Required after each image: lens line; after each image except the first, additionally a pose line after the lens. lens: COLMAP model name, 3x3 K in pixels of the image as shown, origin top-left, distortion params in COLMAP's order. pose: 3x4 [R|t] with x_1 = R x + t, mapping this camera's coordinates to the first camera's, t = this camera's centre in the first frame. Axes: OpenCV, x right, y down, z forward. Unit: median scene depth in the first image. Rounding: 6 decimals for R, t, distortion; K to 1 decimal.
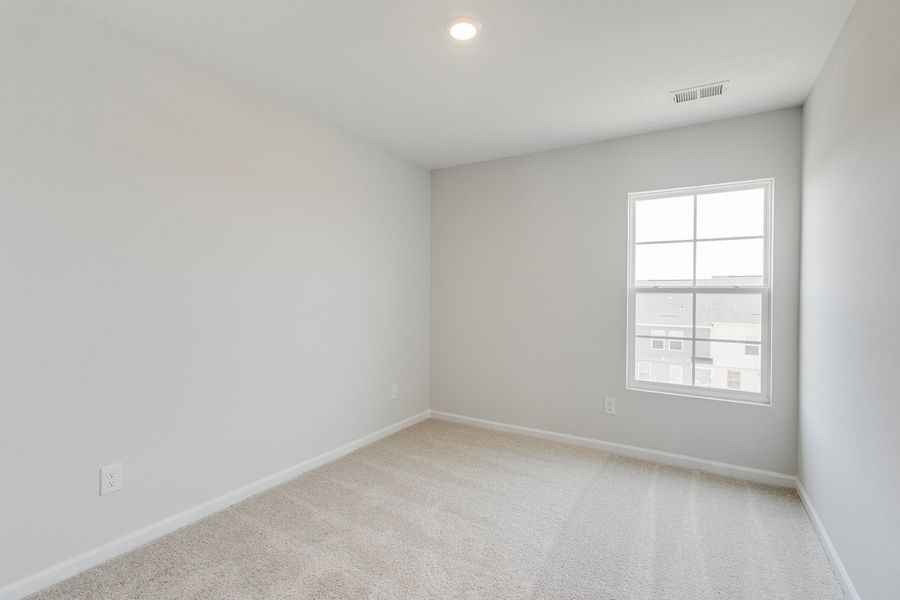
lens RADIAL K [[393.6, 0, 450.0], [0, 393.6, 300.0], [0, 0, 1]] dist [-0.002081, -0.000321]
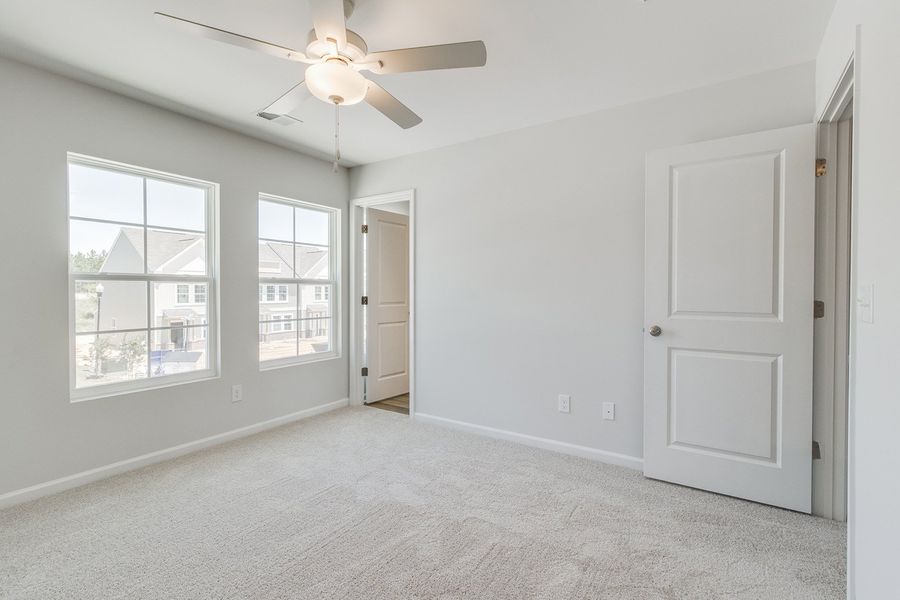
lens RADIAL K [[417.9, 0, 454.3], [0, 417.9, 295.7], [0, 0, 1]] dist [0.001995, 0.000417]
pose [[0.051077, -0.025308, 0.998374, -0.679441], [0.002015, 0.999679, 0.025238, -0.011468], [-0.998693, 0.000723, 0.051111, 0.396714]]
